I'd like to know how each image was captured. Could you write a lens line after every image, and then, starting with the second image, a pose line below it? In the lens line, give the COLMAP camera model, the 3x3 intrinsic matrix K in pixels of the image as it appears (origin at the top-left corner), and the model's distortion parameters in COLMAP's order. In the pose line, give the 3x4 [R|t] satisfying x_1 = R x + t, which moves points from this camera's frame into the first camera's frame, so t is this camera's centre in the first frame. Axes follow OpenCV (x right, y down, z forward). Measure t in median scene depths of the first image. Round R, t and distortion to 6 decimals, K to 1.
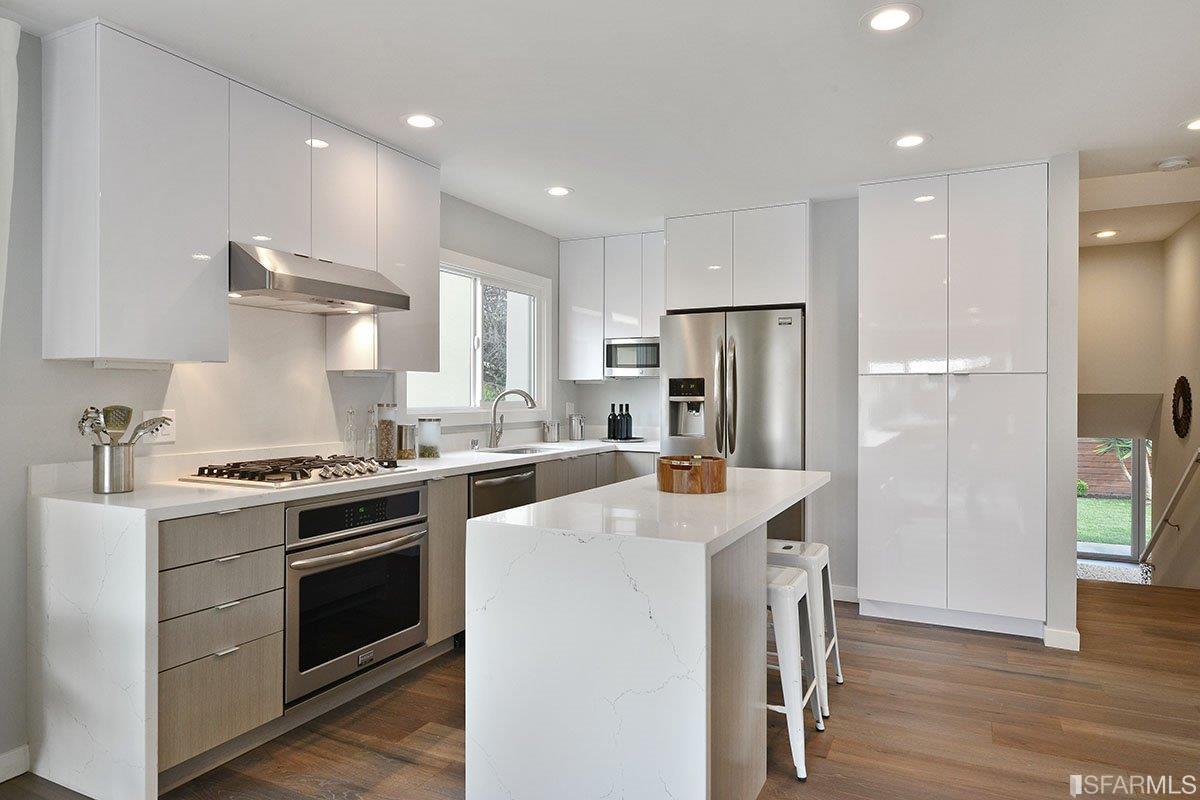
lens RADIAL K [[729.3, 0, 600.0], [0, 729.3, 400.0], [0, 0, 1]] dist [0.037790, -0.050992]
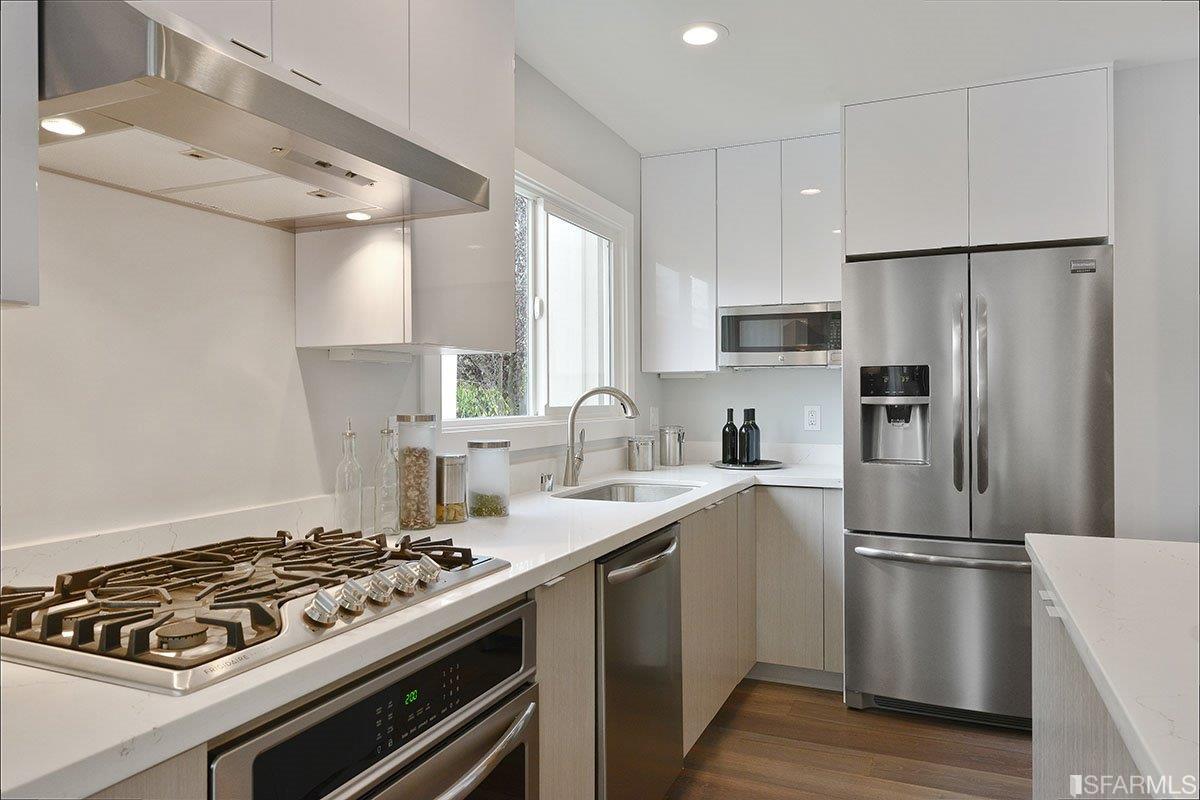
lens RADIAL K [[789.3, 0, 600.0], [0, 789.3, 400.0], [0, 0, 1]] dist [0.004881, -0.000751]
pose [[0.998581, -0.006196, 0.052884, -0.158631], [0.006218, 0.999981, -0.000262, -0.003571], [-0.052881, 0.000590, 0.998601, 0.370359]]
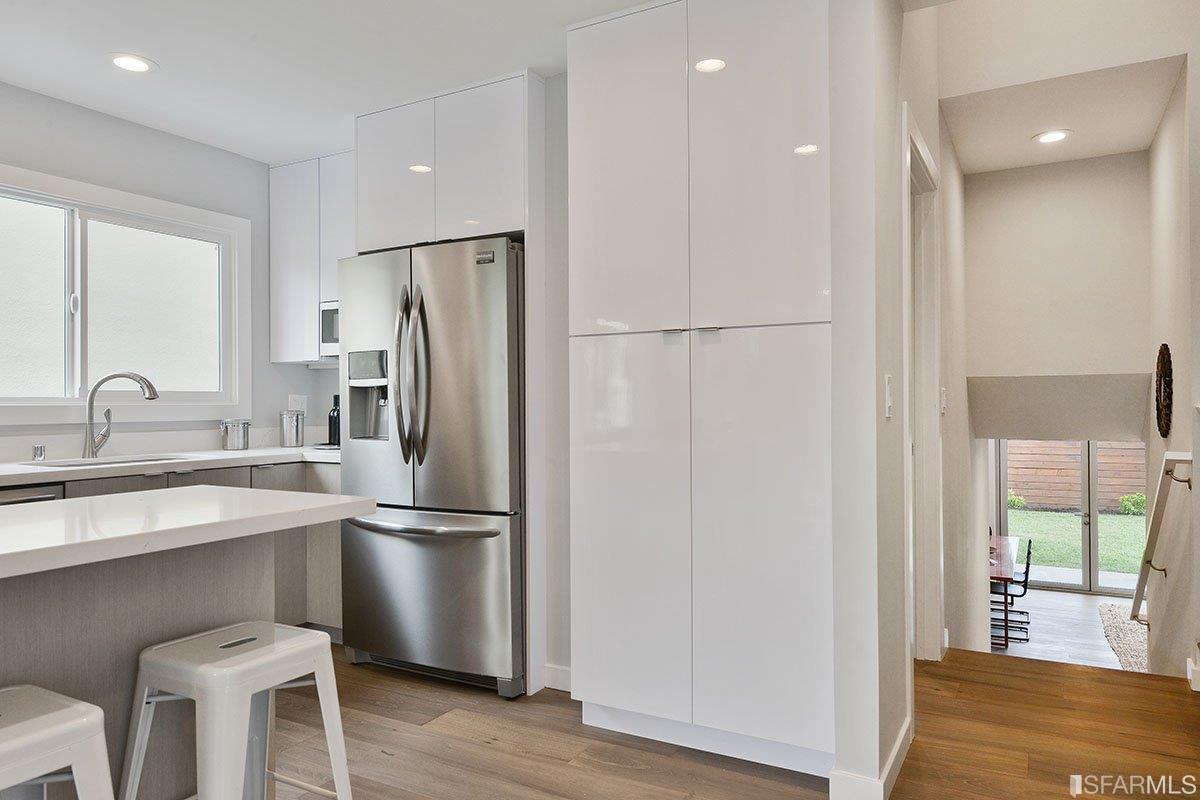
lens RADIAL K [[789.3, 0, 600.0], [0, 789.3, 400.0], [0, 0, 1]] dist [0.004881, -0.000751]
pose [[0.998691, -0.009280, -0.050310, 0.368058], [0.008948, 0.999937, -0.006812, 0.021072], [0.050370, 0.006353, 0.998710, 0.301325]]
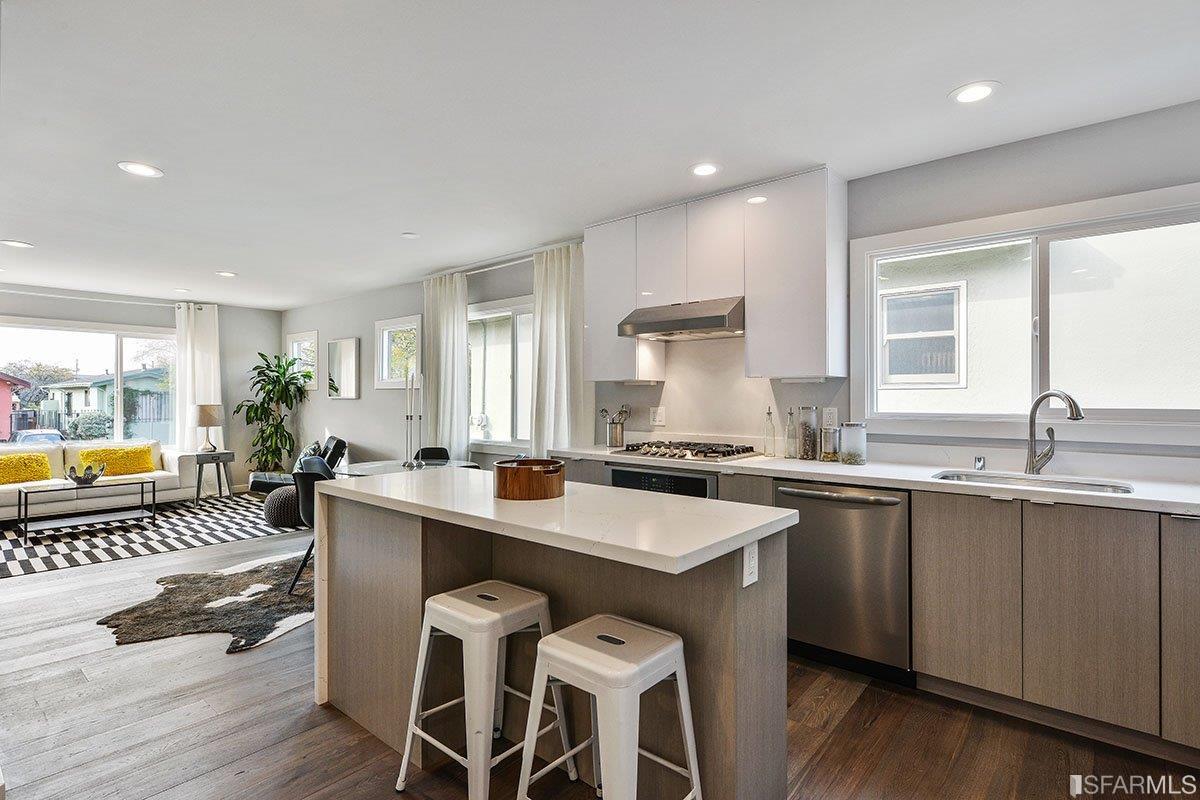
lens RADIAL K [[597.0, 0, 600.0], [0, 597.0, 400.0], [0, 0, 1]] dist [0.000796, 0.000221]
pose [[-0.234428, 0.007059, -0.972108, 0.515805], [-0.002015, 0.999968, 0.007747, -0.008722], [0.972131, 0.003775, -0.234407, 0.746612]]
